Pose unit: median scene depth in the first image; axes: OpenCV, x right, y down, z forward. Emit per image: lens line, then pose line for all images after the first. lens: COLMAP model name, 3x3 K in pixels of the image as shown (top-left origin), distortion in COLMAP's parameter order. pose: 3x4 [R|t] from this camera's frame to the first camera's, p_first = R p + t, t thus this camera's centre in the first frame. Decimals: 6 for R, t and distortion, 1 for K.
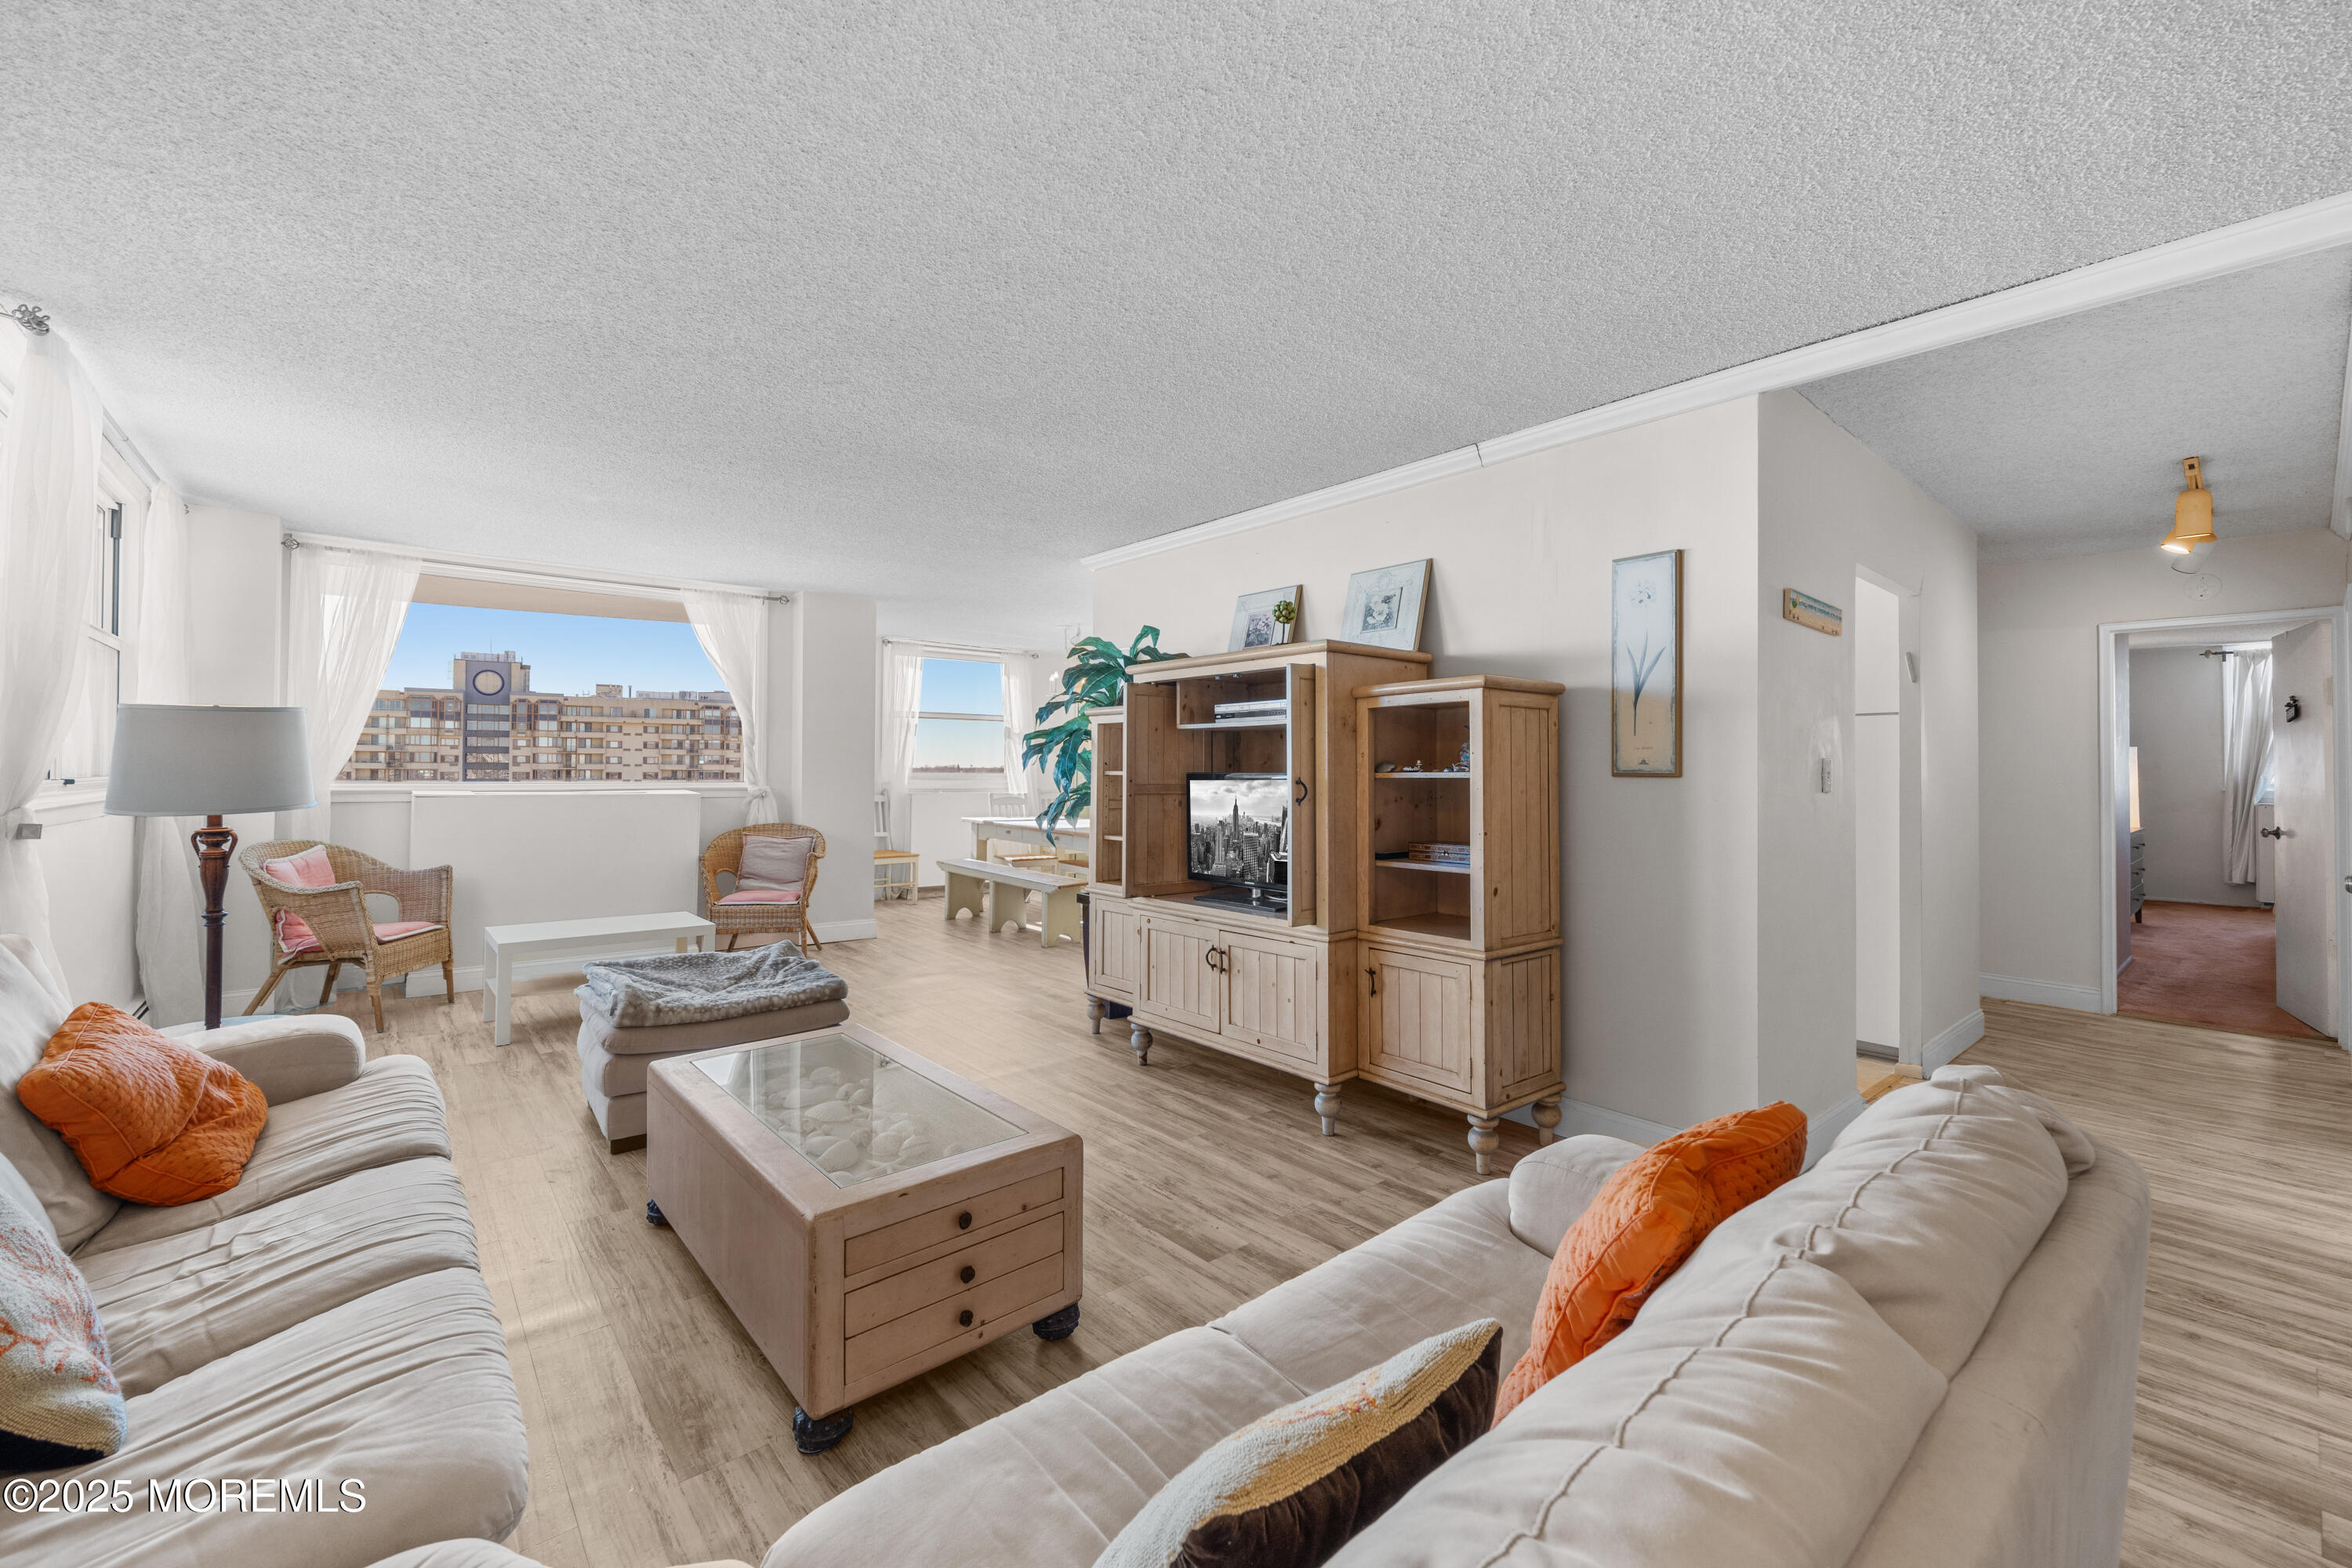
lens RADIAL K [[962.4, 0, 1175.2], [0, 962.4, 764.8], [0, 0, 1]] dist [0.001190, 0.000197]
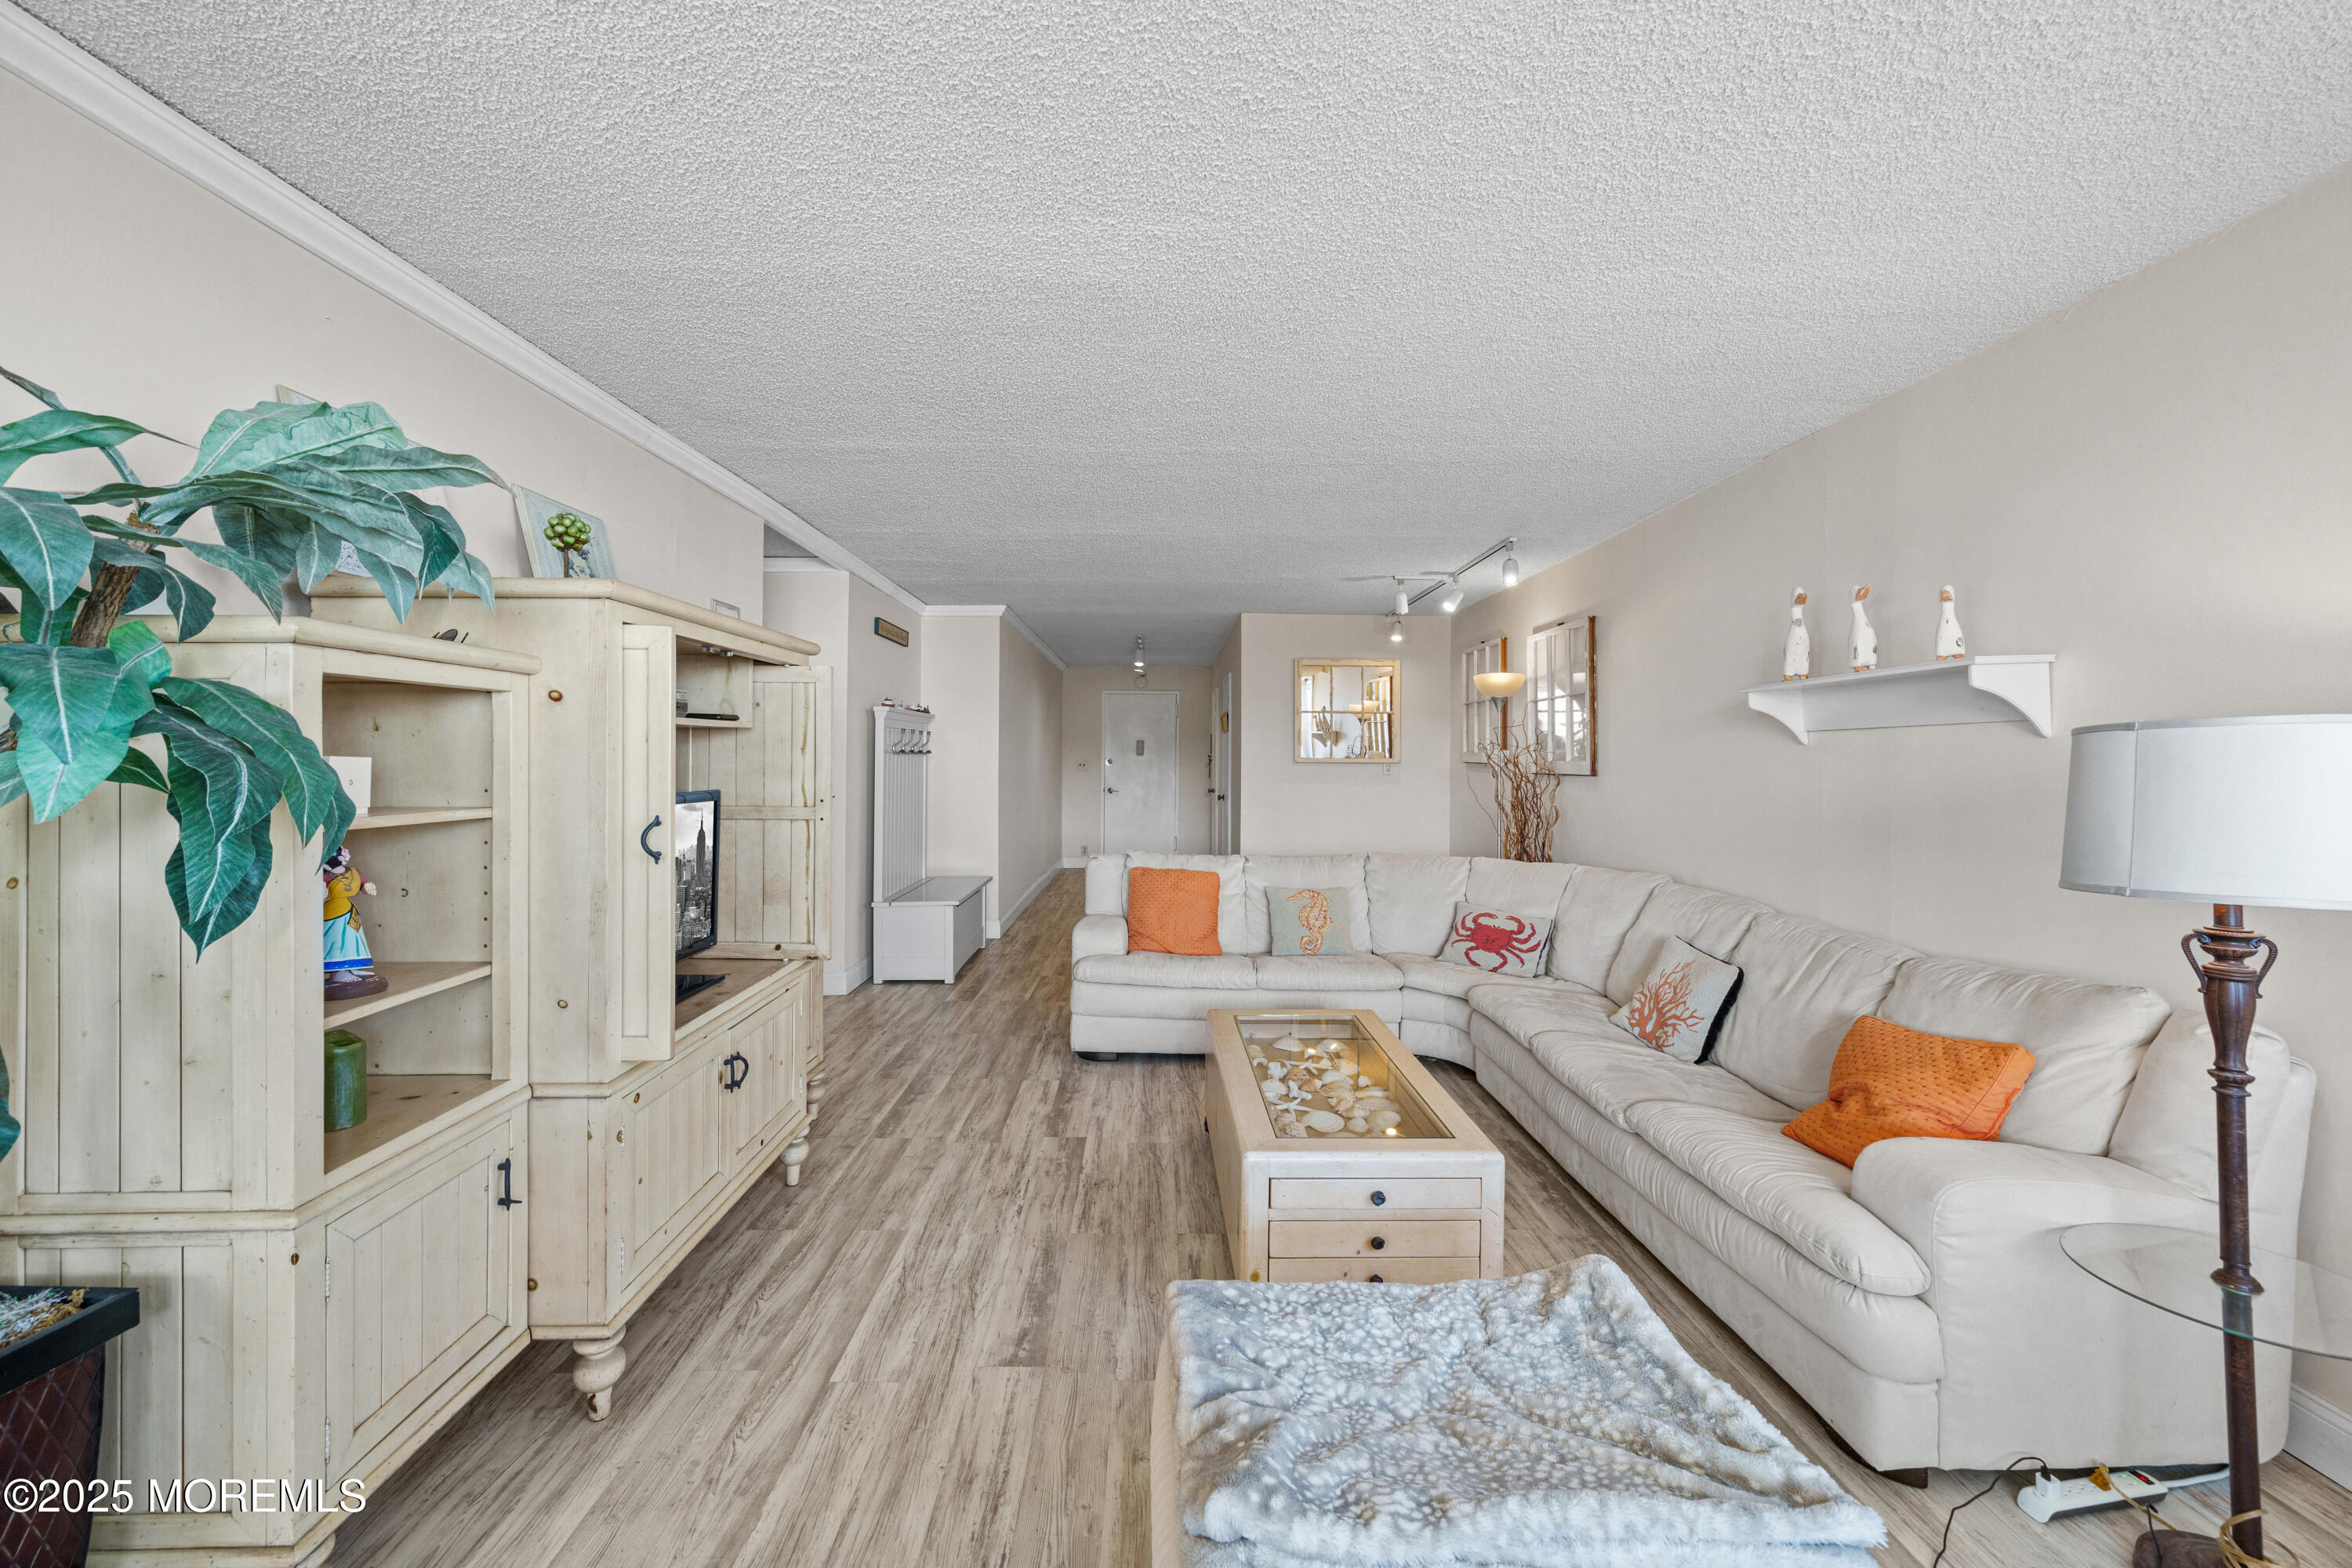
lens RADIAL K [[916.8, 0, 1167.5], [0, 916.8, 760.5], [0, 0, 1]] dist [0.003442, 0.000353]
pose [[-0.769753, -0.011247, 0.638243, -0.617450], [-0.012911, 0.999915, 0.002050, -0.021580], [-0.638212, -0.006662, -0.769832, 1.344906]]
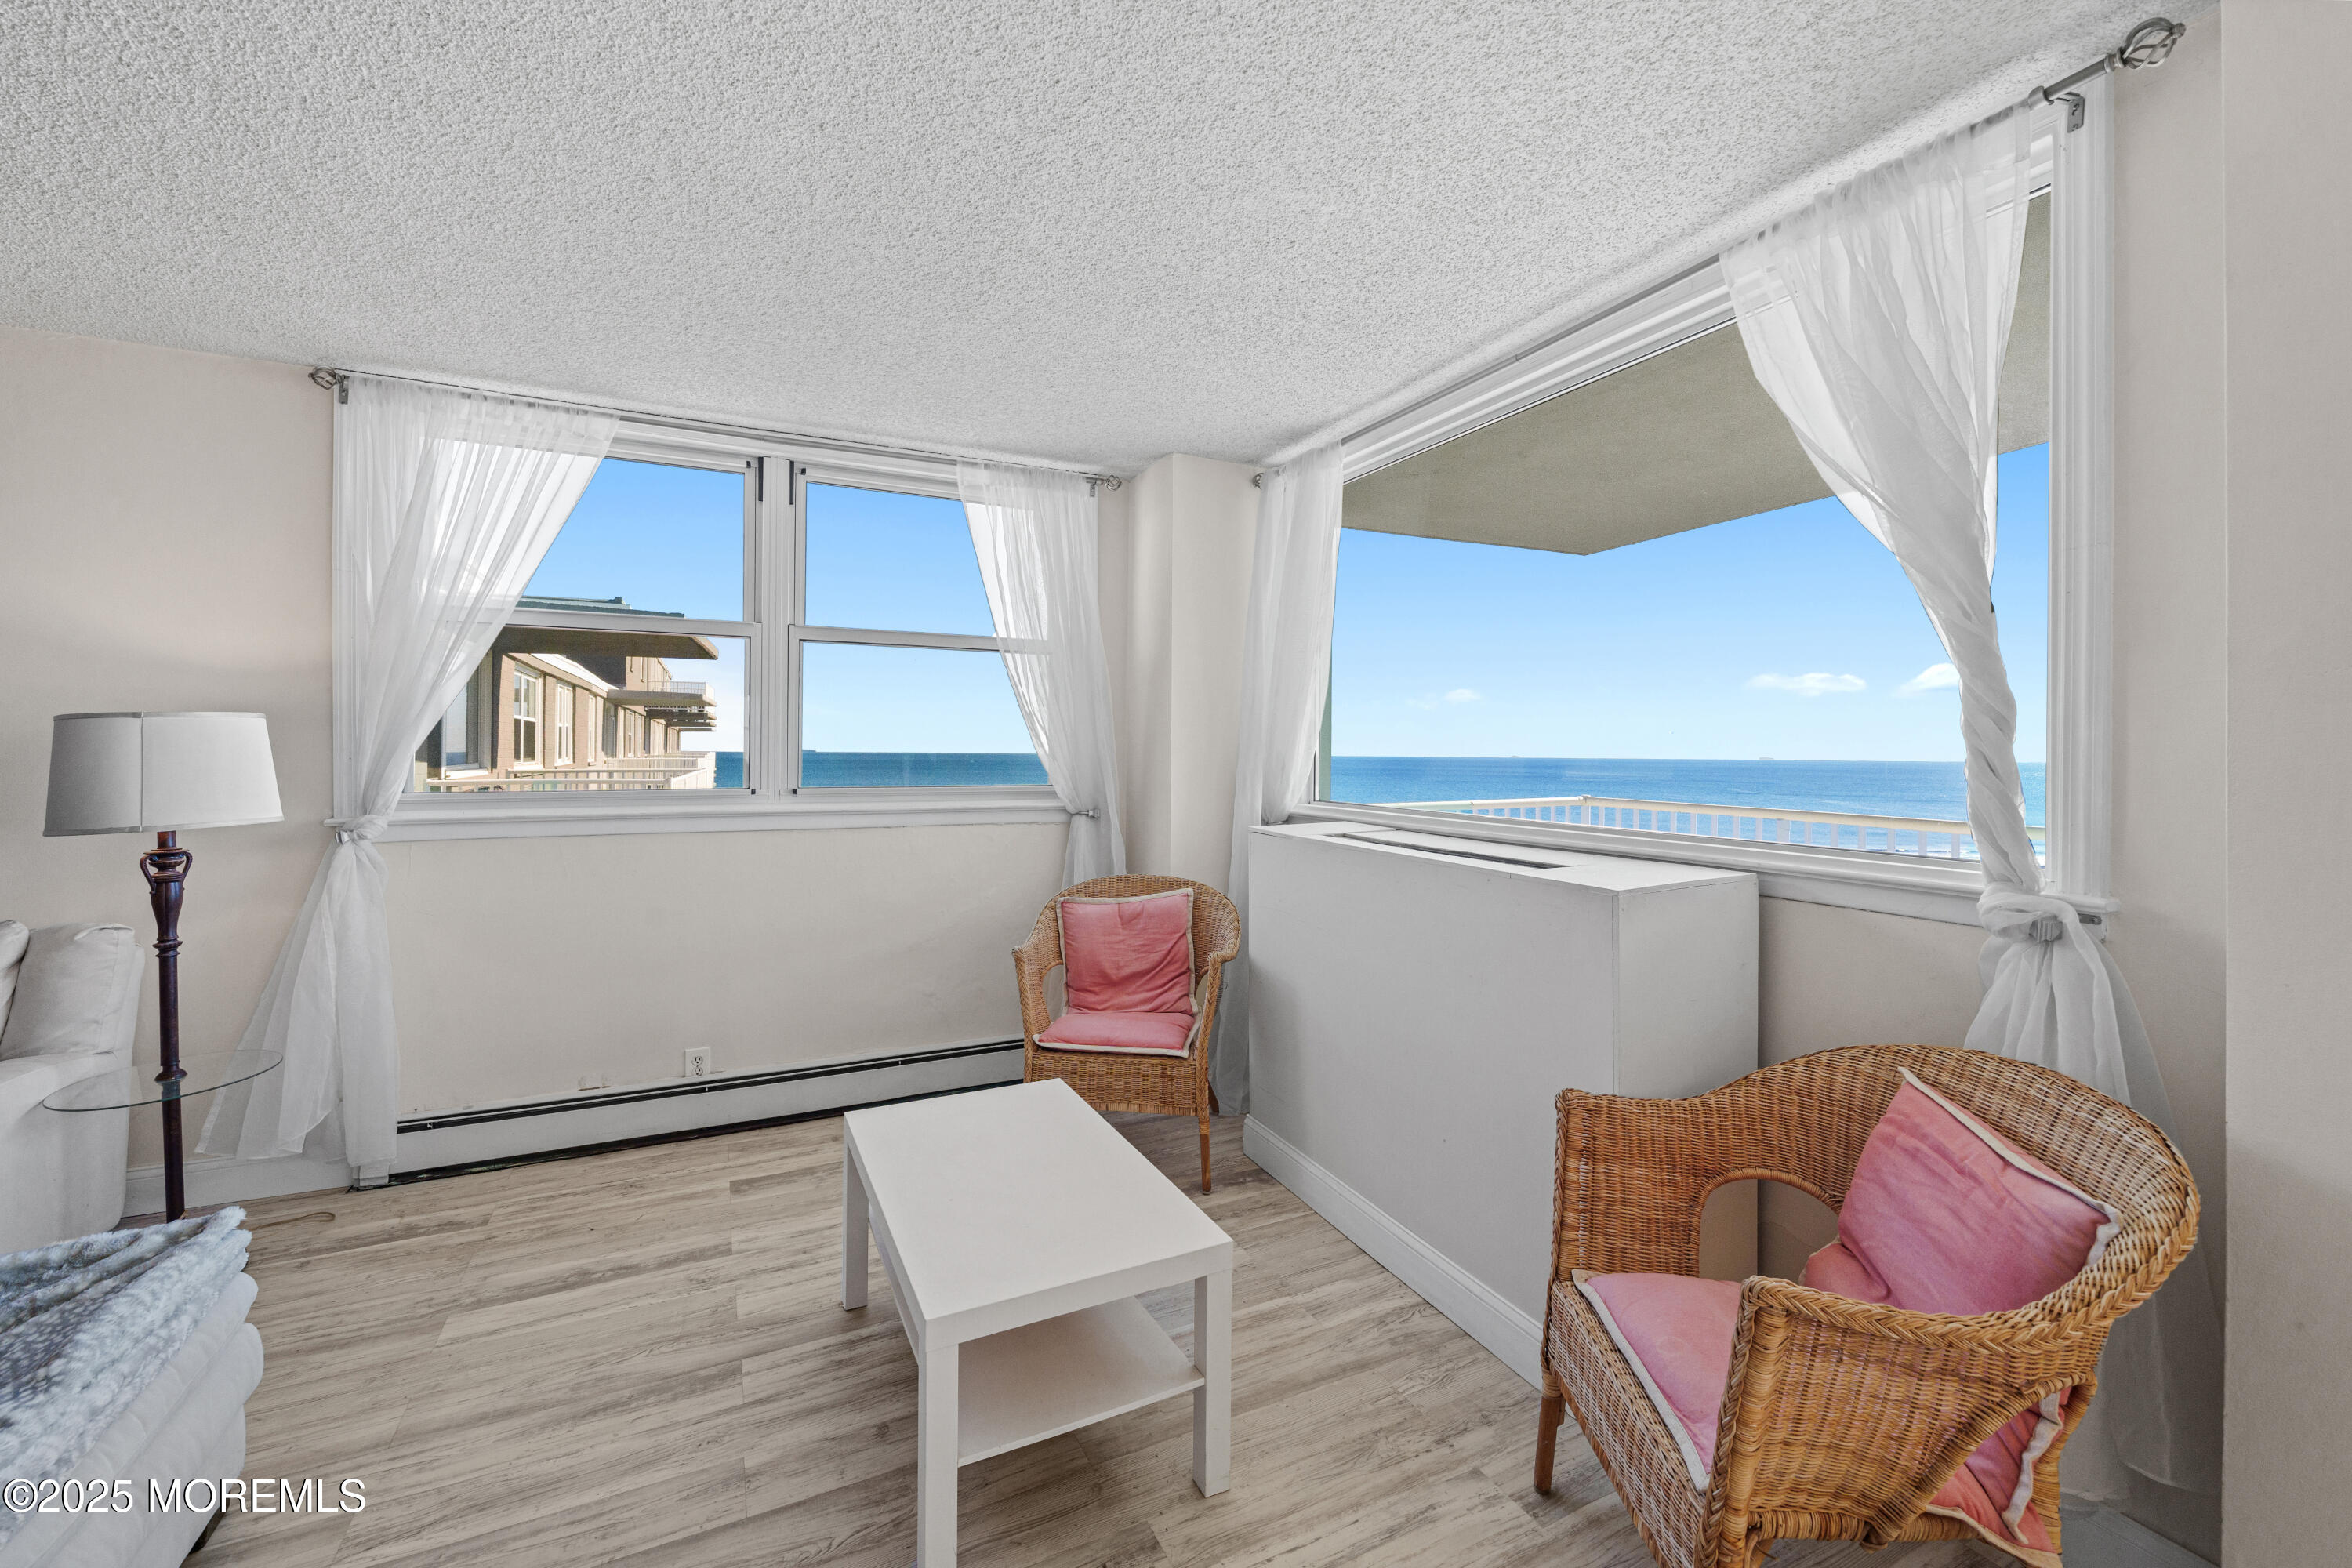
lens RADIAL K [[916.8, 0, 1164.1], [0, 916.8, 760.3], [0, 0, 1]] dist [0.003442, 0.000353]
pose [[-0.252426, -0.006278, -0.967596, -0.286989], [-0.005882, 0.999970, -0.004954, -0.013160], [0.967598, 0.004441, -0.252455, 1.540596]]
